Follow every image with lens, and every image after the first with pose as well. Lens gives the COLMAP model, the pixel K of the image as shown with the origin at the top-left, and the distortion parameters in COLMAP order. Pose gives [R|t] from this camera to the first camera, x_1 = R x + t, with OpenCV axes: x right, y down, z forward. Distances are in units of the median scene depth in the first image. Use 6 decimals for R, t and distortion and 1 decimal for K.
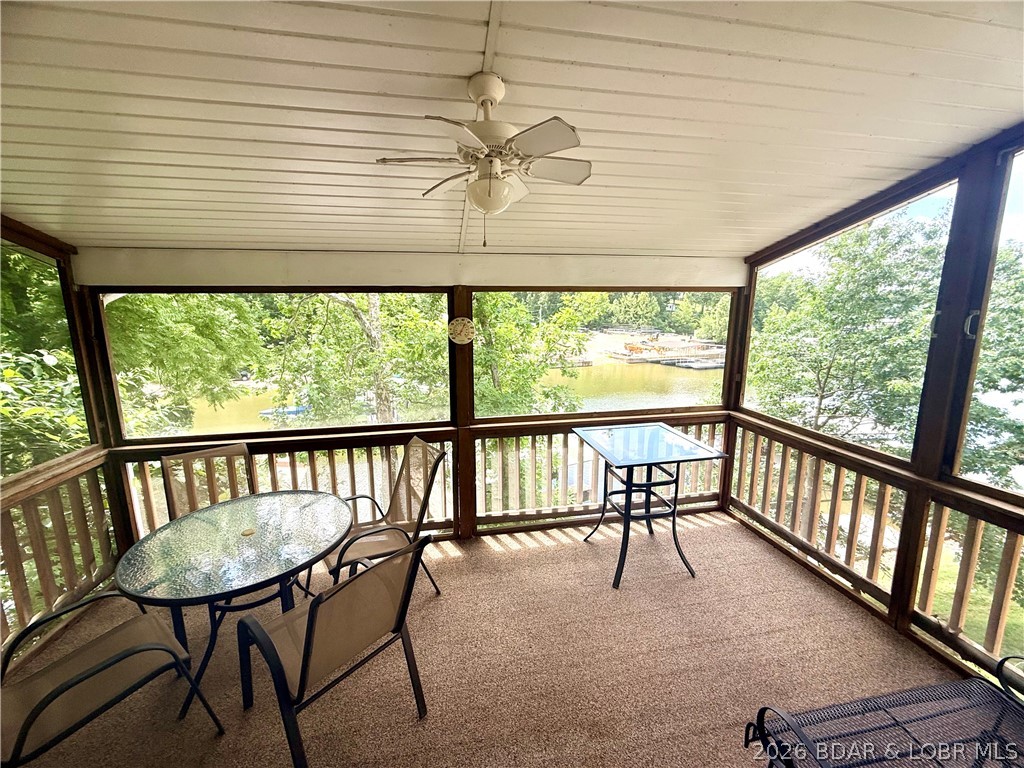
lens RADIAL K [[403.5, 0, 512.0], [0, 403.5, 384.0], [0, 0, 1]] dist [-0.012625, -0.000048]
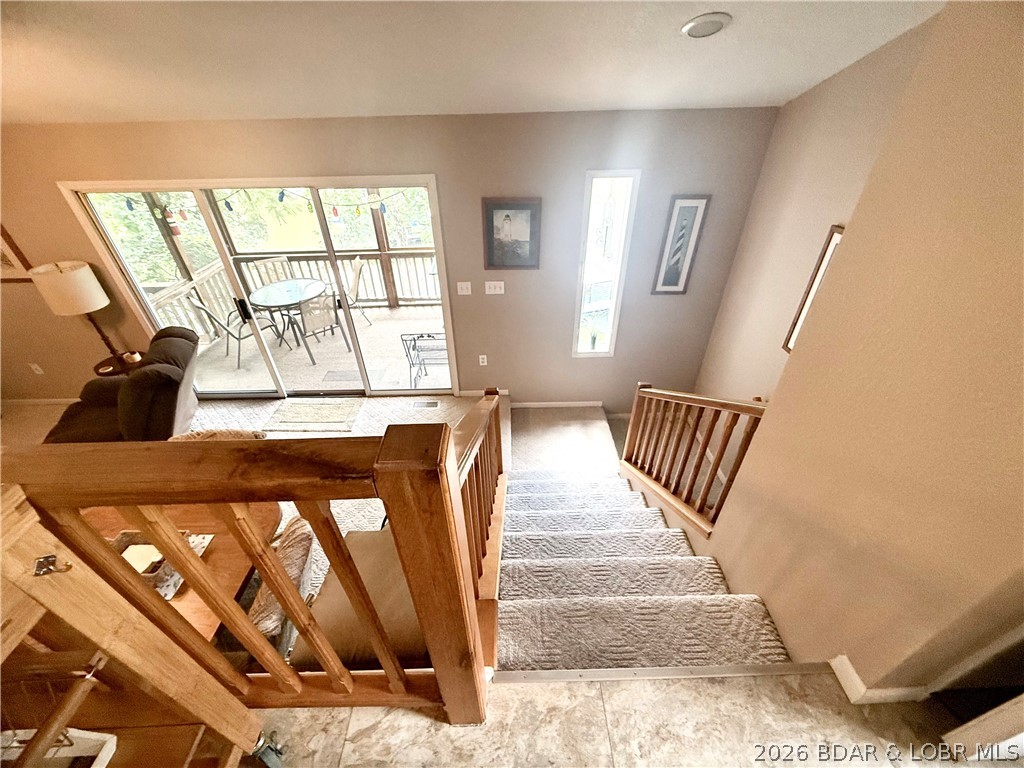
lens RADIAL K [[403.5, 0, 512.0], [0, 403.5, 384.0], [0, 0, 1]] dist [-0.012625, -0.000048]
pose [[0.986998, 0.088240, -0.134343, 0.941724], [-0.023192, 0.905264, 0.424217, -0.185201], [0.159049, -0.415586, 0.895540, -1.100169]]
